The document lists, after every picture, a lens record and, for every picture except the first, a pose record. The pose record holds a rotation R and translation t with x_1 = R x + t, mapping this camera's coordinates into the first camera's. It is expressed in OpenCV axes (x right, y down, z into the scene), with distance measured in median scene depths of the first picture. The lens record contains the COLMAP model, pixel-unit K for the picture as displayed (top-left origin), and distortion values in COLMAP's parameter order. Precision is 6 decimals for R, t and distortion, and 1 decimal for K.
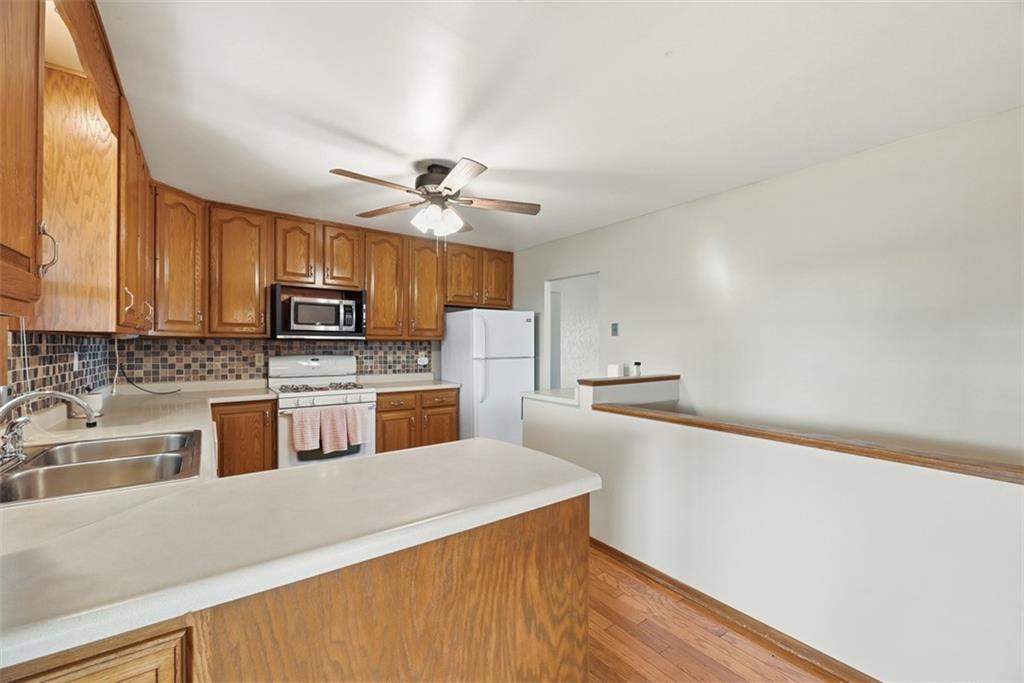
lens RADIAL K [[416.0, 0, 518.0], [0, 416.0, 347.7], [0, 0, 1]] dist [0.000665, -0.000251]
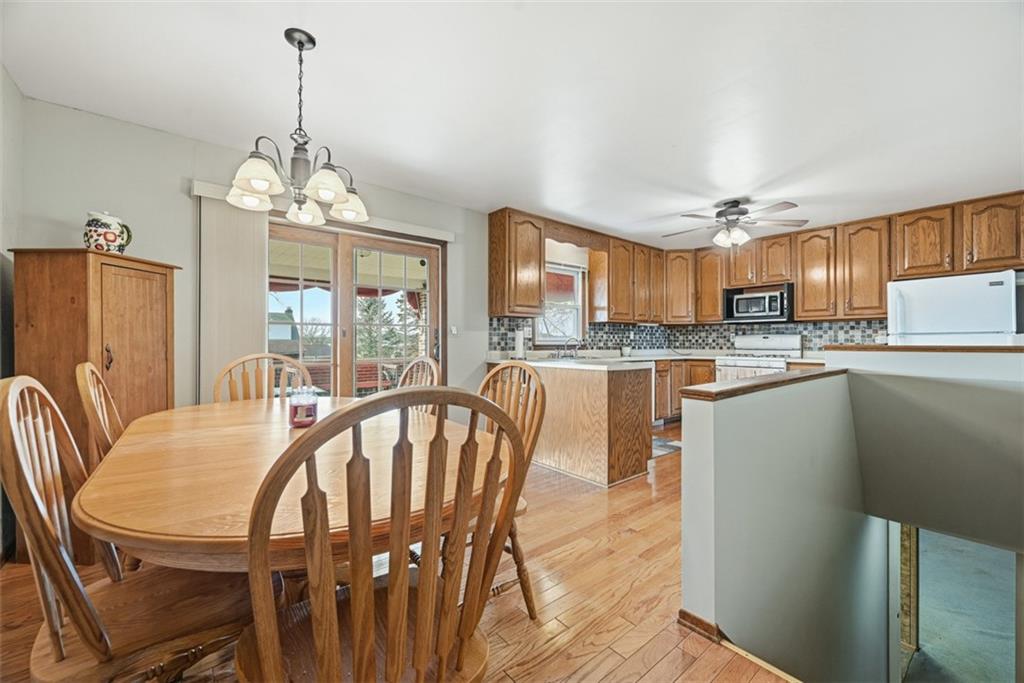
lens RADIAL K [[416.0, 0, 509.9], [0, 416.0, 341.8], [0, 0, 1]] dist [0.000665, -0.000251]
pose [[0.049414, -0.007374, -0.998751, 0.888343], [-0.004472, 0.999961, -0.007604, 0.060102], [0.998768, 0.004842, 0.049379, 0.090909]]
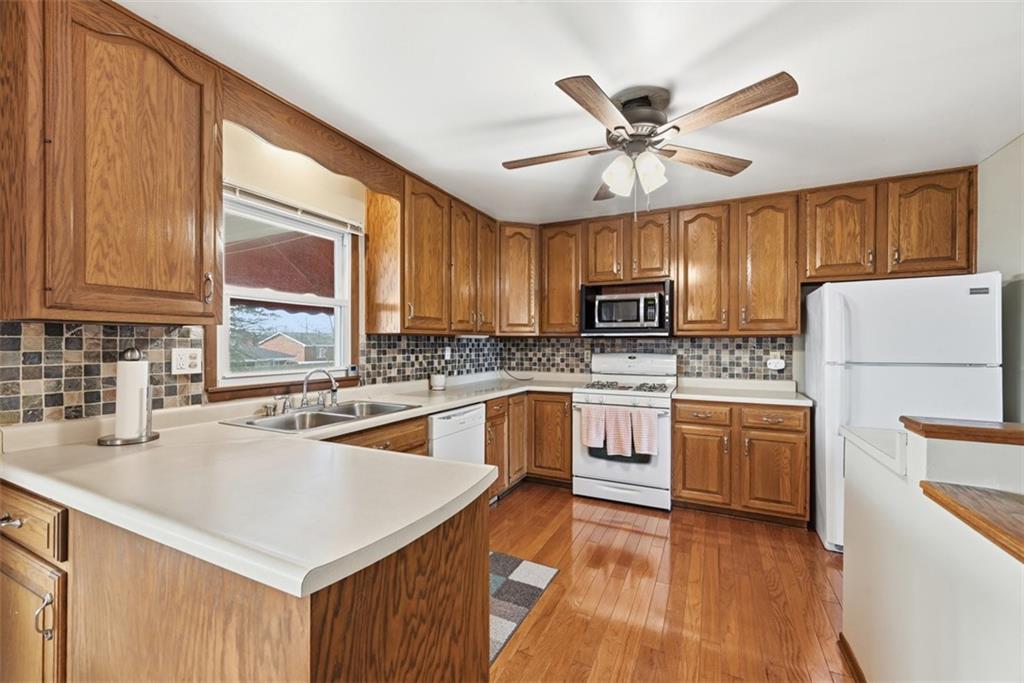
lens RADIAL K [[416.0, 0, 511.3], [0, 416.0, 344.9], [0, 0, 1]] dist [0.000665, -0.000251]
pose [[0.450723, -0.001070, -0.892663, 0.264083], [-0.004536, 0.999984, -0.003489, 0.003779], [0.892653, 0.005622, 0.450710, 0.326948]]
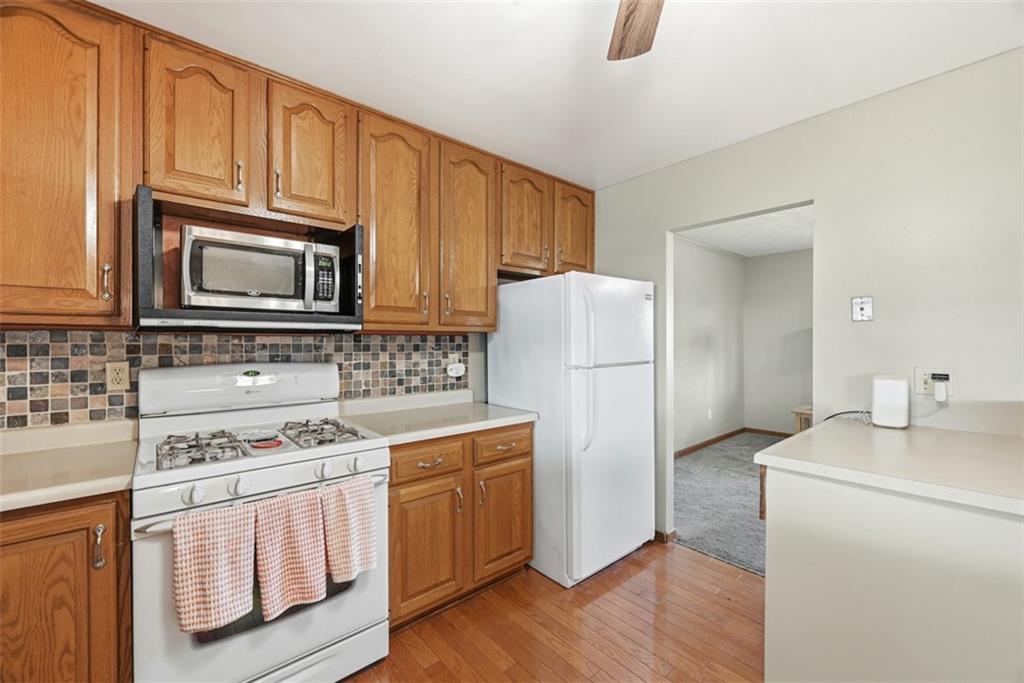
lens RADIAL K [[416.0, 0, 515.1], [0, 416.0, 343.7], [0, 0, 1]] dist [0.000665, -0.000251]
pose [[0.997934, -0.005615, 0.064002, -0.230081], [0.005783, 0.999980, -0.002436, -0.002323], [-0.063987, 0.002801, 0.997947, 0.533128]]
